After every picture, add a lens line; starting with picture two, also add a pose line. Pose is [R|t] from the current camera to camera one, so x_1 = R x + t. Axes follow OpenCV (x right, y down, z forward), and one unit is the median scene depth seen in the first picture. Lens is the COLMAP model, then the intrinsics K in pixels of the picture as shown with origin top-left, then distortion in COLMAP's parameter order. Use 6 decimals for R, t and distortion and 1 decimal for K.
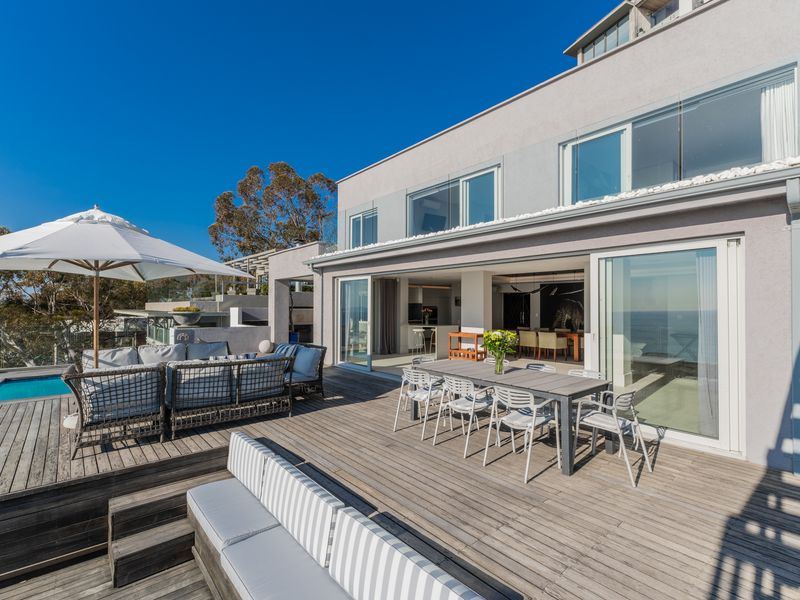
lens RADIAL K [[382.4, 0, 384.9], [0, 382.4, 304.3], [0, 0, 1]] dist [0.002992, 0.002777]
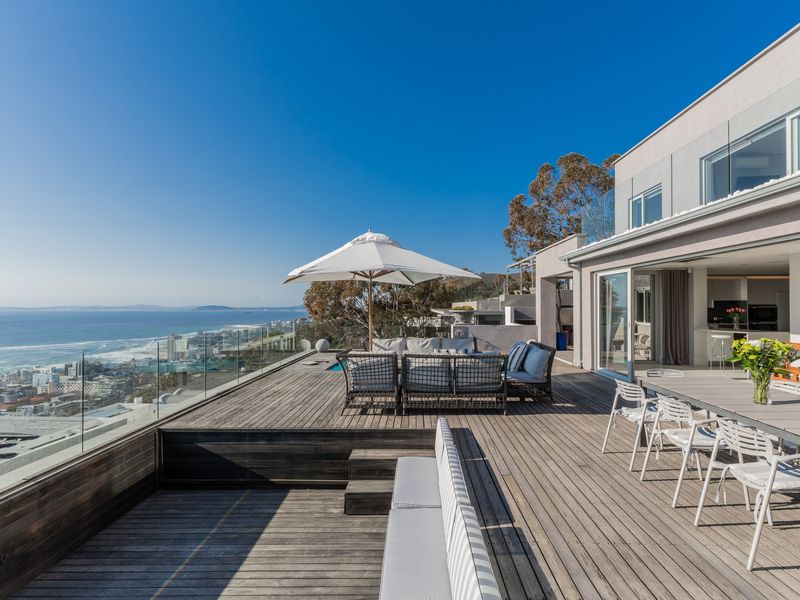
lens RADIAL K [[382.4, 0, 399.2], [0, 382.4, 301.3], [0, 0, 1]] dist [0.002992, 0.002777]
pose [[0.767047, -0.009612, -0.641518, 0.195802], [0.006170, 0.999952, -0.007605, 0.002181], [0.641561, 0.001875, 0.767070, 0.057669]]
